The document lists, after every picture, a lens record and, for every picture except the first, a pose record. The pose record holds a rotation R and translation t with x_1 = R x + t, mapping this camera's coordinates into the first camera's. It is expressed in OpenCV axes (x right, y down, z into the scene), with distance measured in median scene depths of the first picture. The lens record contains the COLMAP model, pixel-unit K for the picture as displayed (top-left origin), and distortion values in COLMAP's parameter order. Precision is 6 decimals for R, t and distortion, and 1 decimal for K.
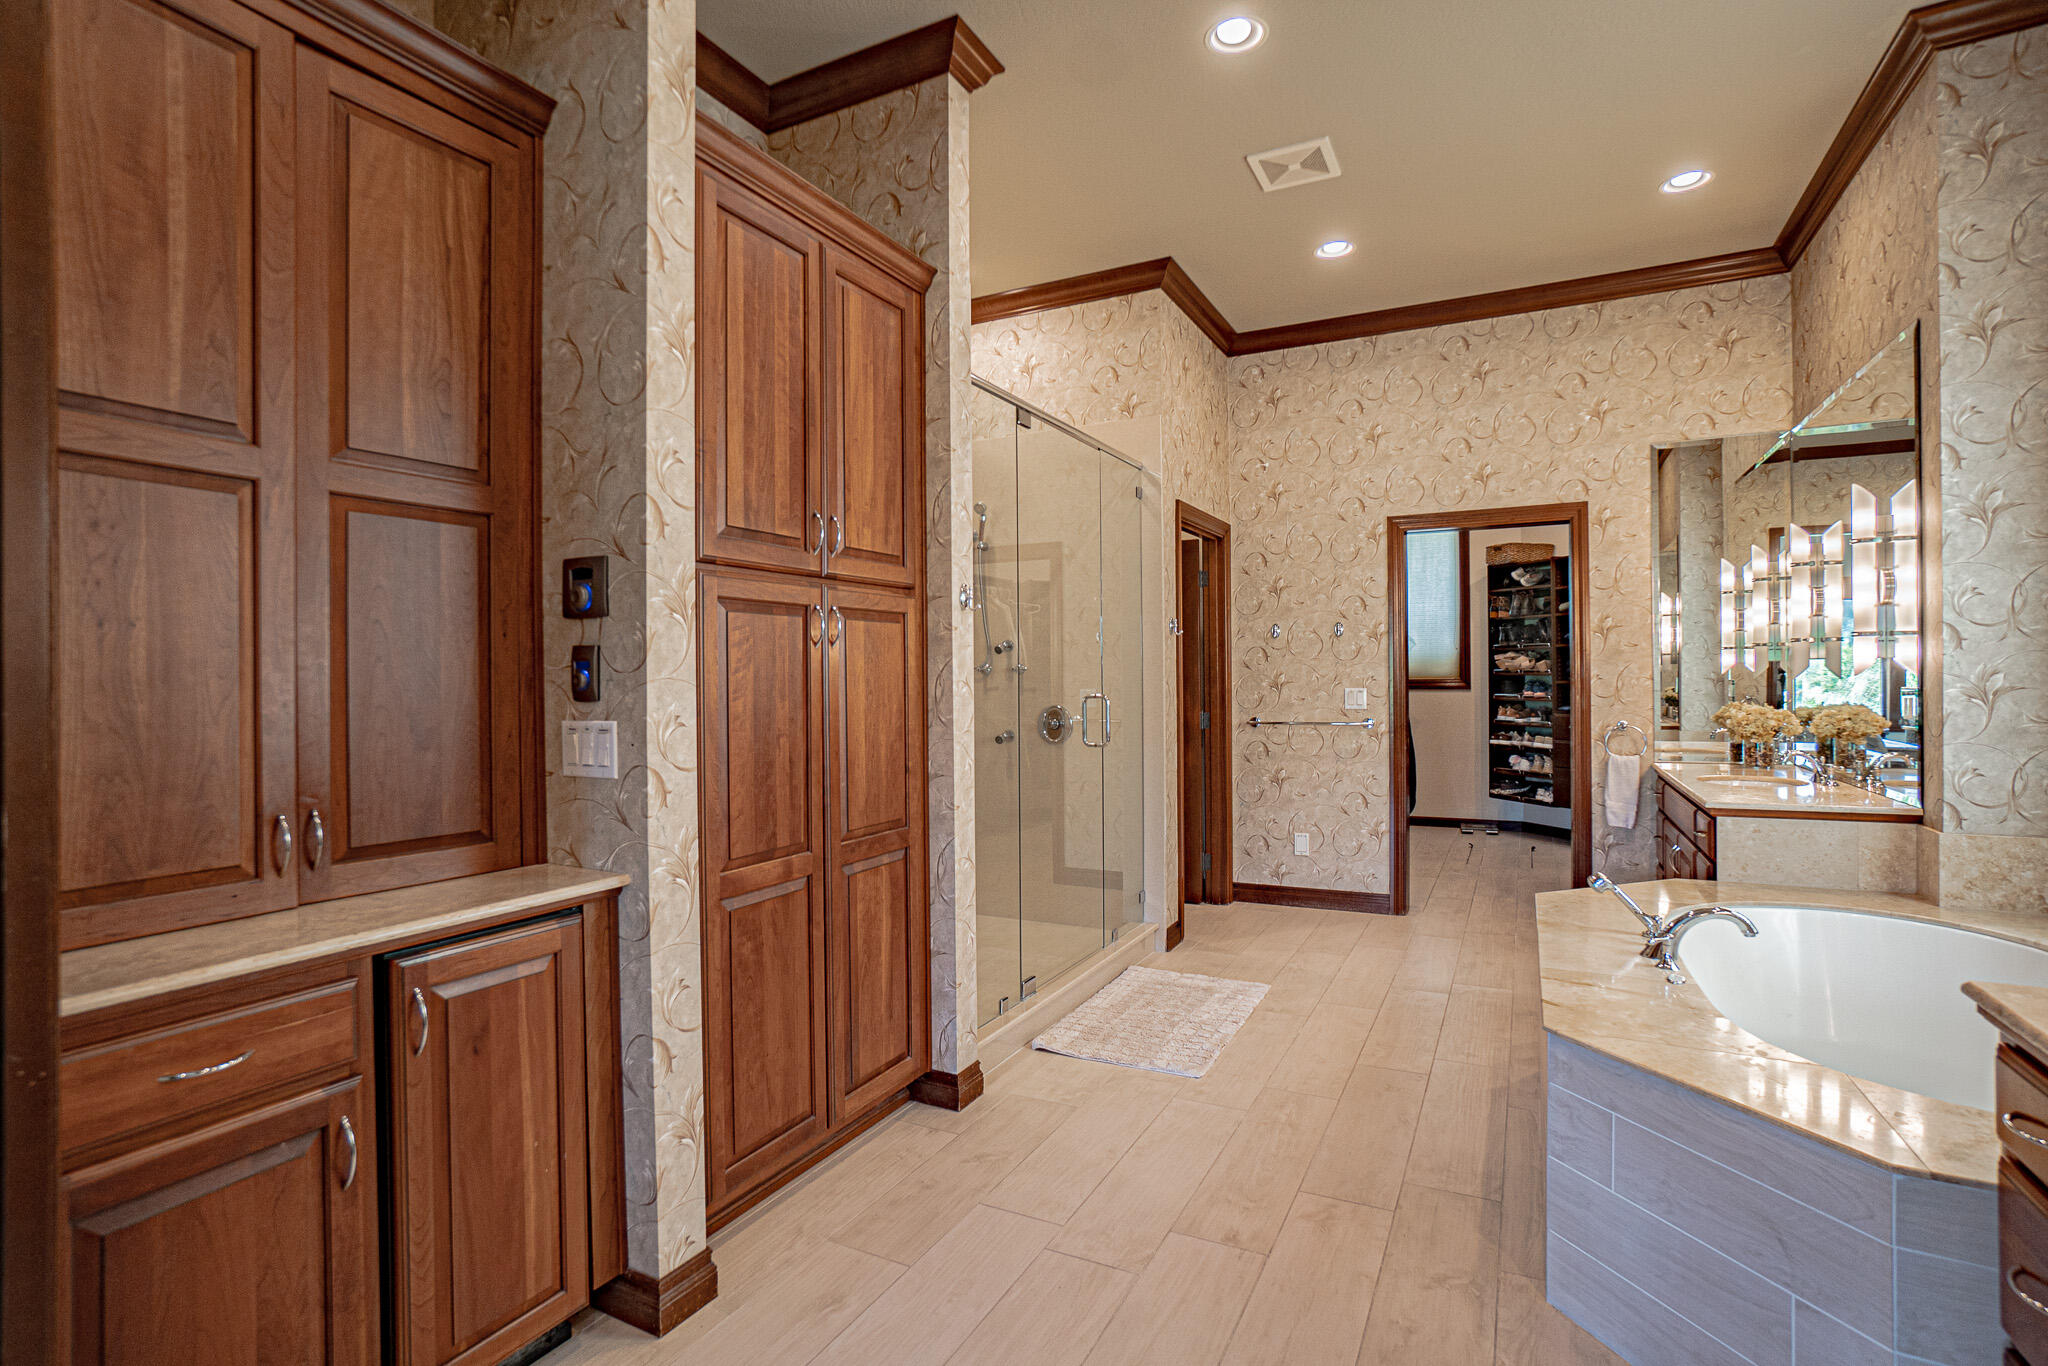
lens RADIAL K [[991.3, 0, 1020.0], [0, 991.3, 681.3], [0, 0, 1]] dist [-0.021572, 0.005286]
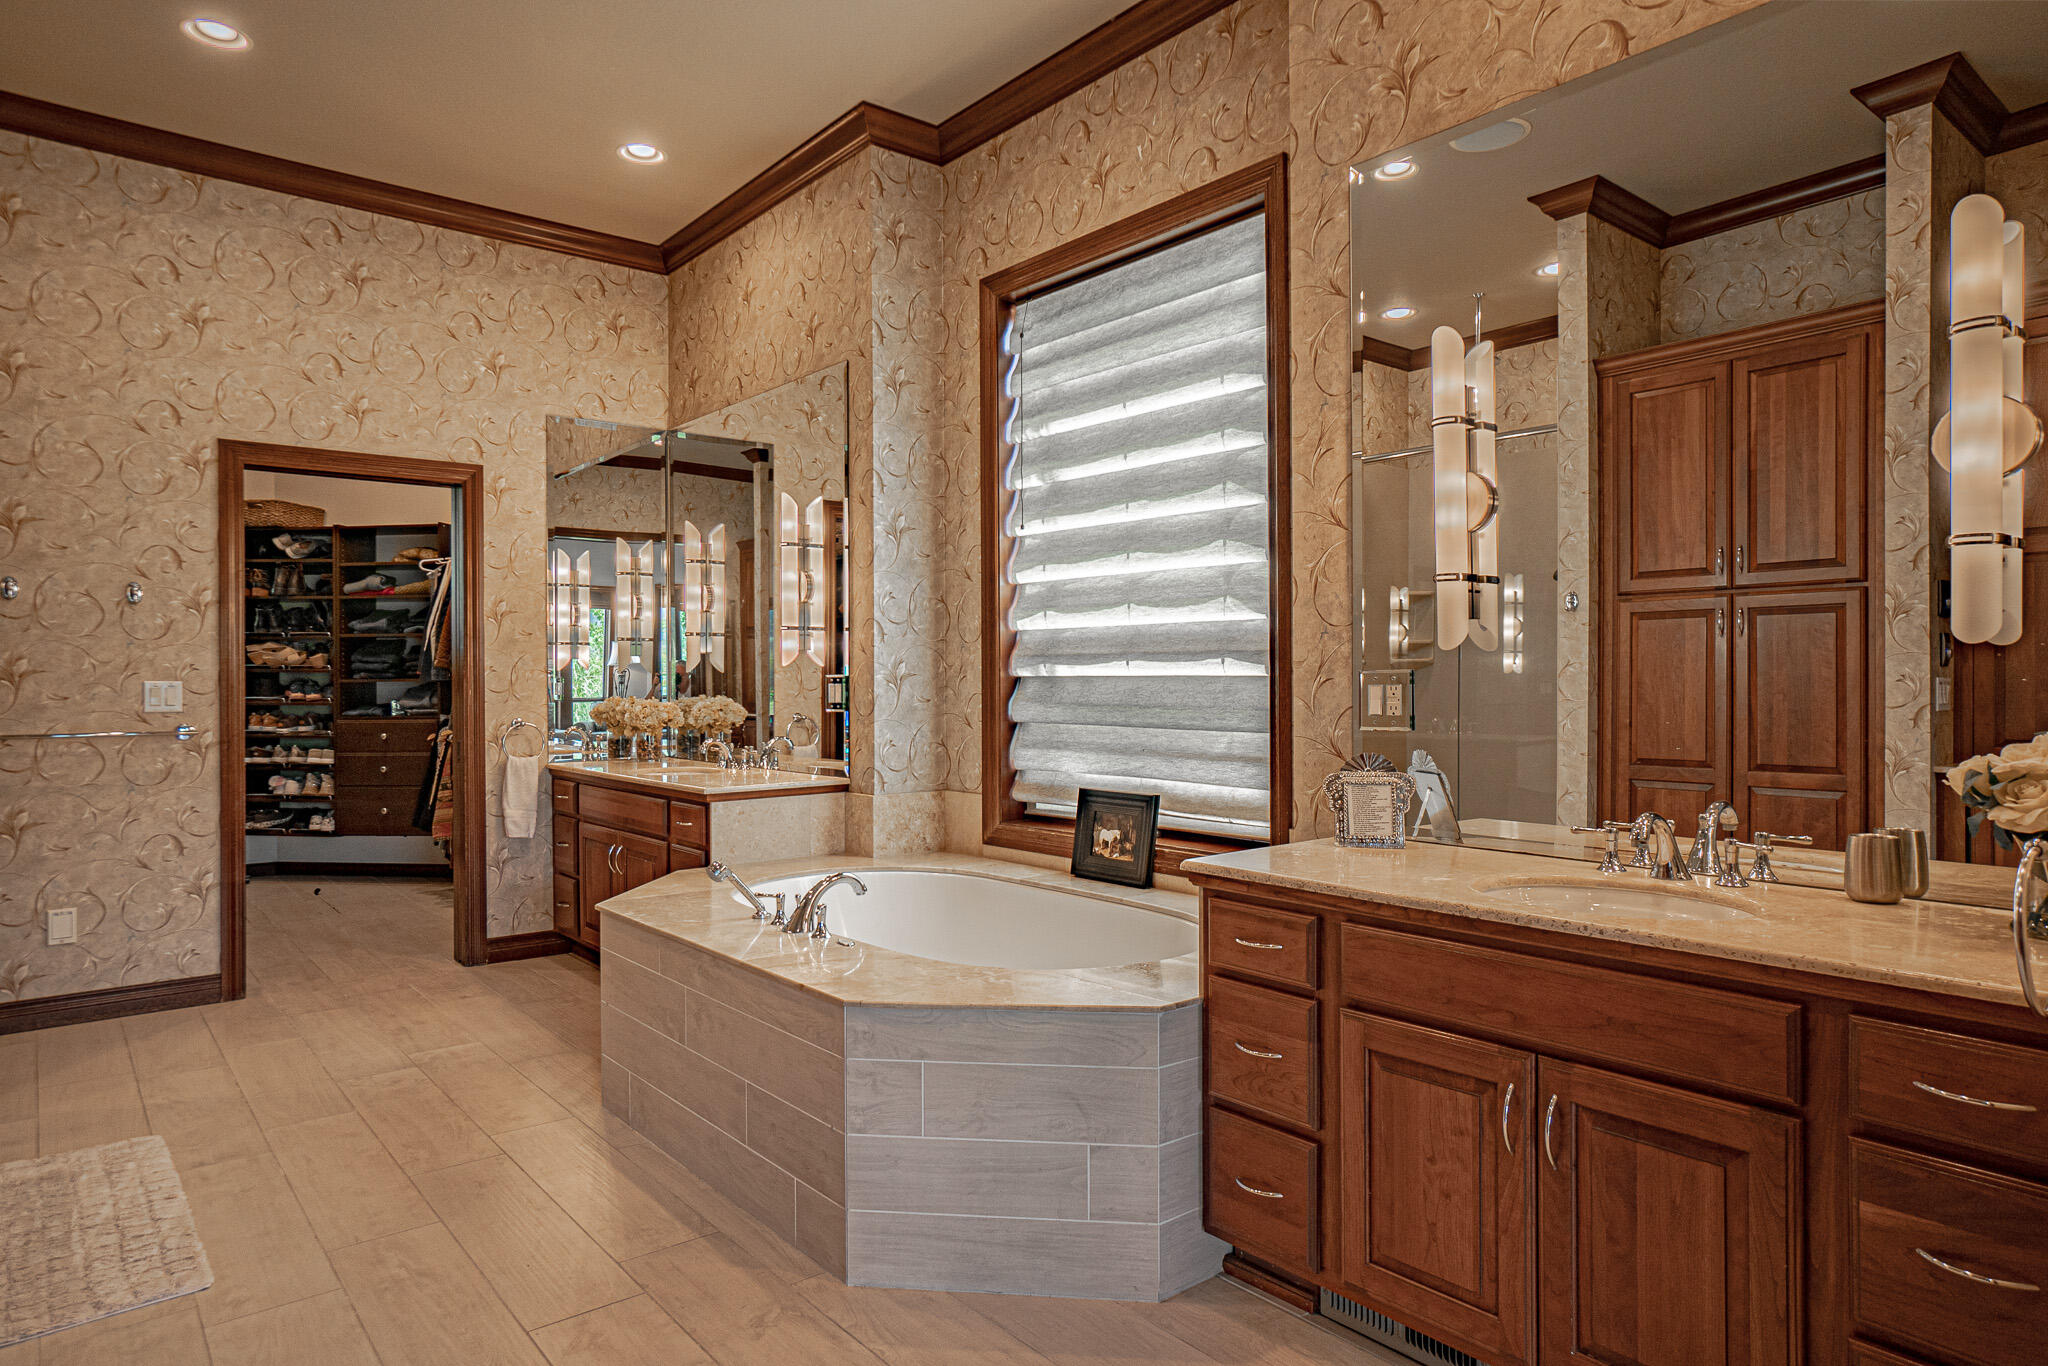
lens RADIAL K [[1202.9, 0, 1020.4], [0, 1202.9, 683.2], [0, 0, 1]] dist [-0.009267, -0.000736]
pose [[0.399829, 0.006798, 0.916565, -0.195883], [0.001820, 0.999965, -0.008211, 0.017681], [-0.916588, 0.004951, 0.399803, 0.144513]]
